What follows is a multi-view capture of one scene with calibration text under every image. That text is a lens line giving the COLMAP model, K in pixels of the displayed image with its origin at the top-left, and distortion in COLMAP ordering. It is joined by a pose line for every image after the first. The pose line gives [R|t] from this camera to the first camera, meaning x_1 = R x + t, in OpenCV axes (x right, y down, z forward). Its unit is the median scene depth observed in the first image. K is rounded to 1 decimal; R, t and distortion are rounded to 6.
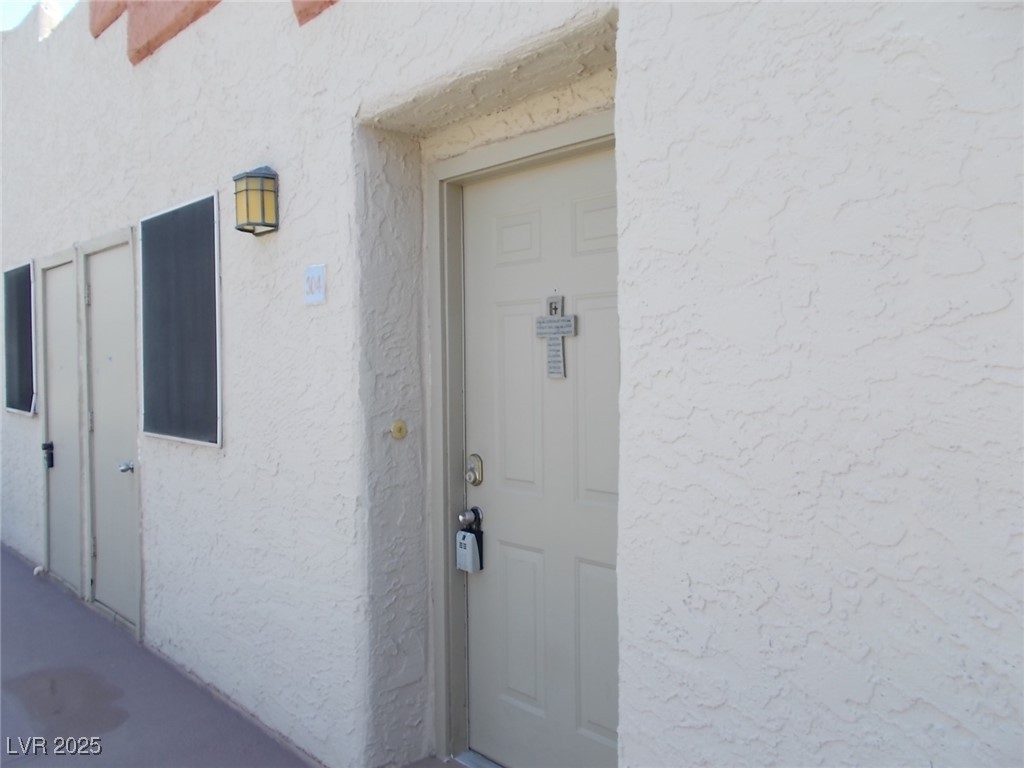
lens RADIAL K [[805.1, 0, 510.8], [0, 805.1, 381.2], [0, 0, 1]] dist [0.006822, 0.011443]
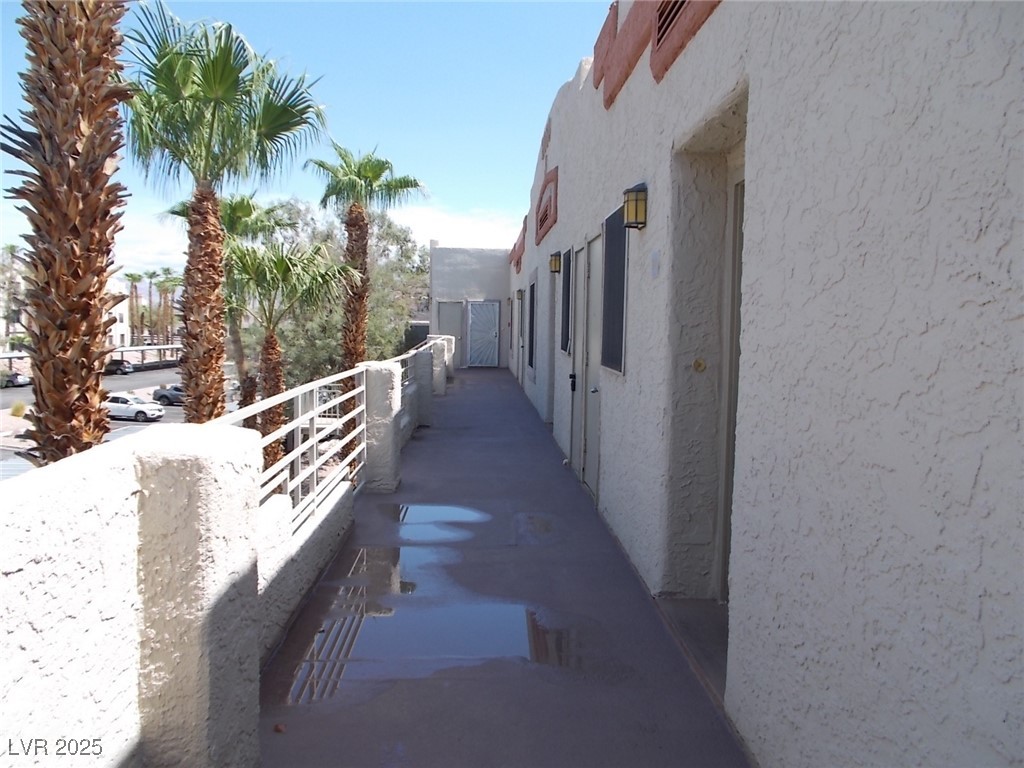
lens RADIAL K [[805.1, 0, 512.9], [0, 805.1, 384.2], [0, 0, 1]] dist [0.006822, 0.011443]
pose [[0.751570, 0.068817, -0.656054, 0.549929], [-0.037931, 0.997406, 0.061169, 0.019528], [0.658562, -0.021088, 0.752231, -0.286007]]
